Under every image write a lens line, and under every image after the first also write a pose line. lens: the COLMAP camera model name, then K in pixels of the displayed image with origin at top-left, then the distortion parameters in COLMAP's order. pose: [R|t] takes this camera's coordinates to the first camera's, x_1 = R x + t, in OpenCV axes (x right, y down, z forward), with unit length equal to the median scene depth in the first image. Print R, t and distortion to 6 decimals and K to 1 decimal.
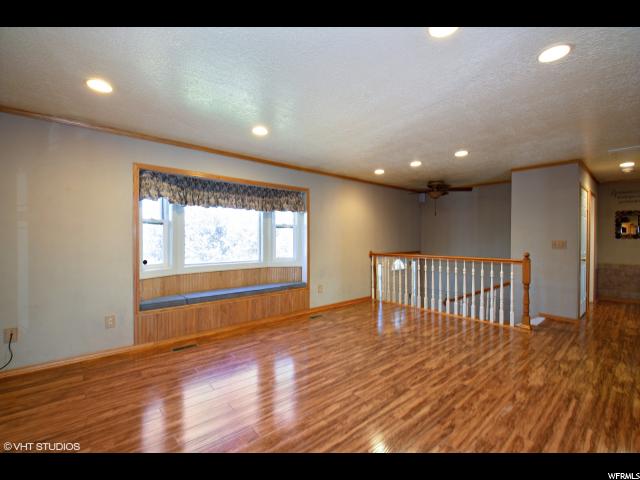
lens RADIAL K [[292.3, 0, 303.7], [0, 292.3, 237.0], [0, 0, 1]] dist [0.006075, -0.015573]
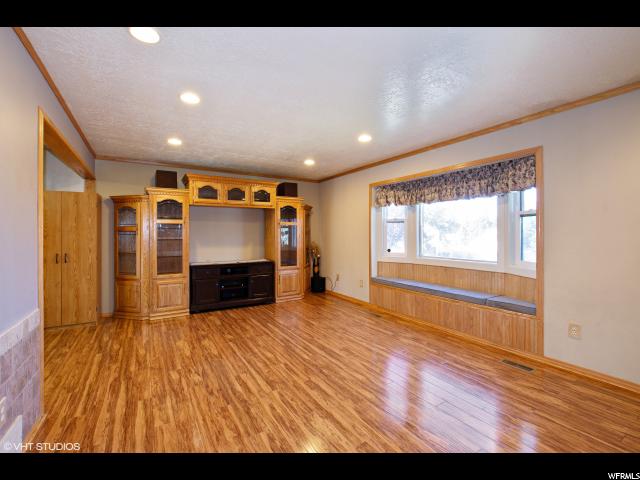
lens RADIAL K [[292.3, 0, 324.2], [0, 292.3, 233.1], [0, 0, 1]] dist [0.006075, -0.015573]
pose [[-0.129757, -0.003844, -0.991538, 0.745164], [0.007913, 0.999957, -0.004912, 0.006828], [0.991514, -0.008484, -0.129721, 0.748946]]
